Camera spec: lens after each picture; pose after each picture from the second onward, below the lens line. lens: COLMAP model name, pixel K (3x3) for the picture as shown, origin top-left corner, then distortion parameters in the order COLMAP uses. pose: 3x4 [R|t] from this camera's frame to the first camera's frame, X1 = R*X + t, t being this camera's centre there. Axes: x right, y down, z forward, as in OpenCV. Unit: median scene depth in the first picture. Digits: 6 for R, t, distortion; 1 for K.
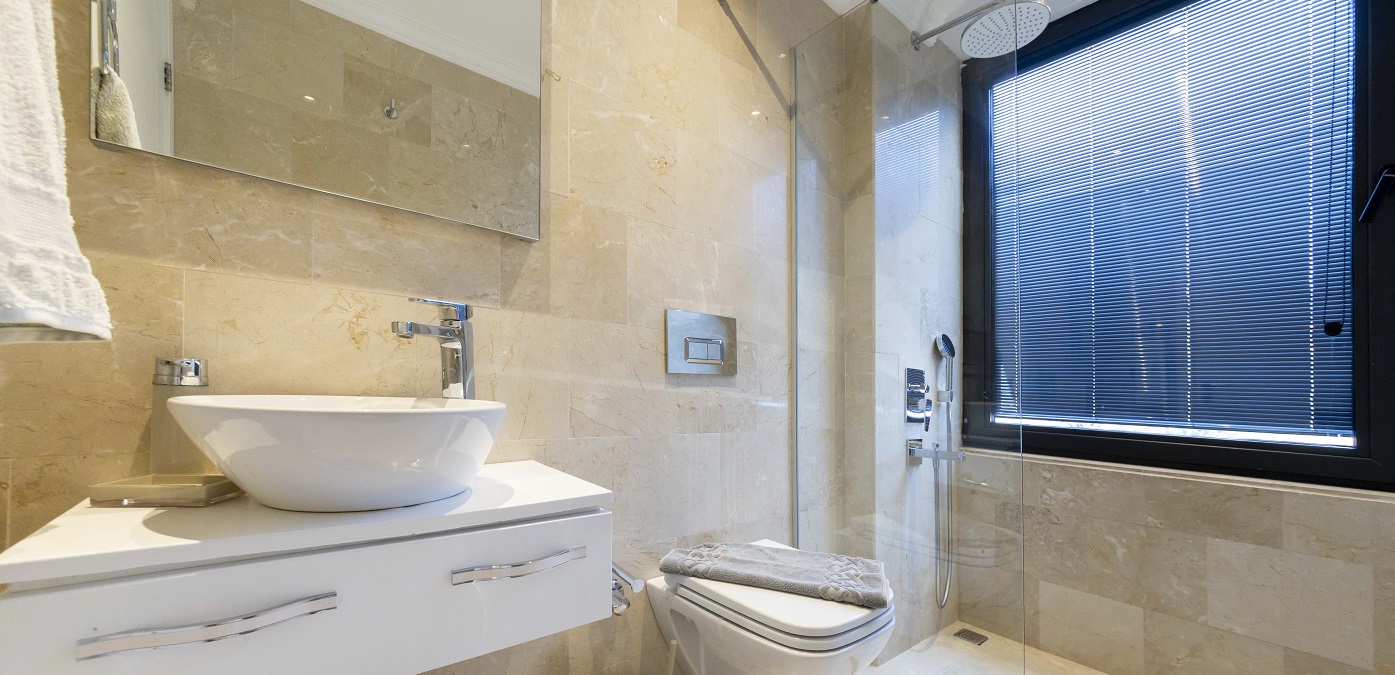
lens RADIAL K [[493.3, 0, 697.6], [0, 493.3, 363.7], [0, 0, 1]] dist [0.000821, 0.000016]
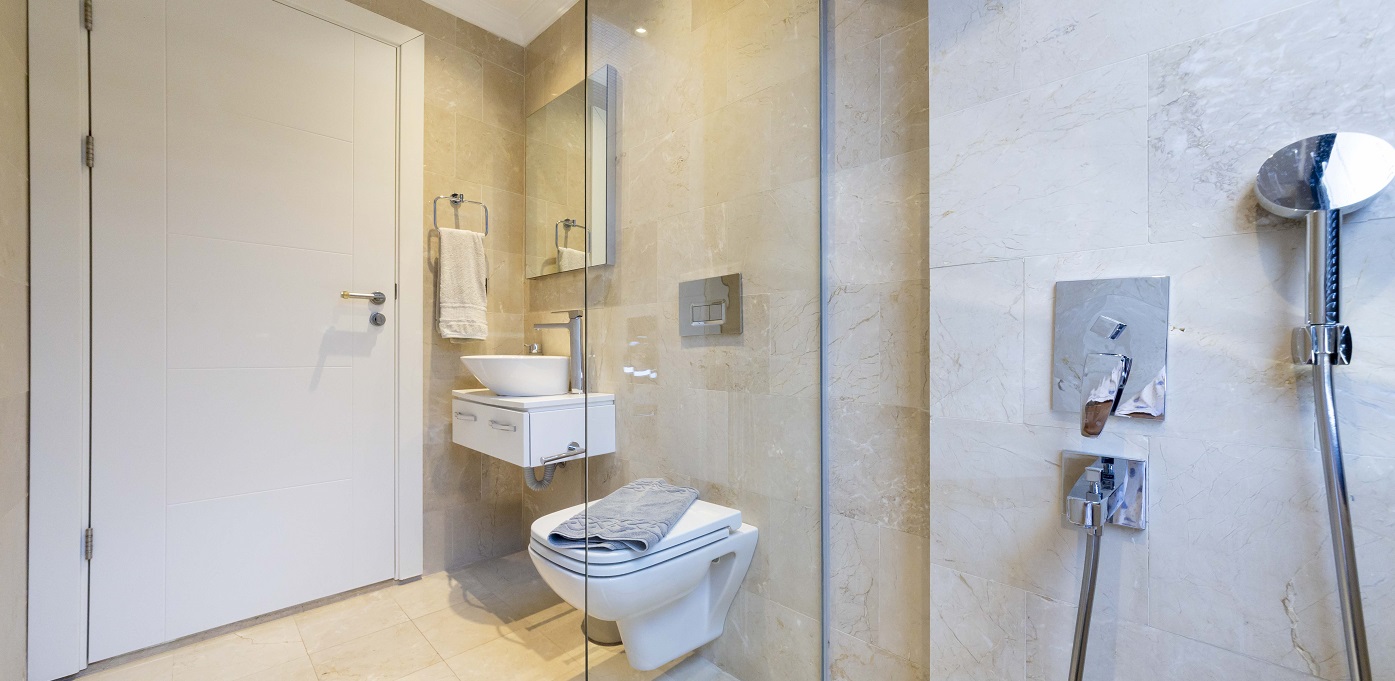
lens RADIAL K [[504.7, 0, 731.7], [0, 504.7, 348.4], [0, 0, 1]] dist [-0.001061, 0.006608]
pose [[0.142831, -0.039855, -0.988944, 1.044122], [0.047437, 0.998316, -0.033382, 0.085227], [0.988610, -0.042145, 0.144481, 0.845096]]
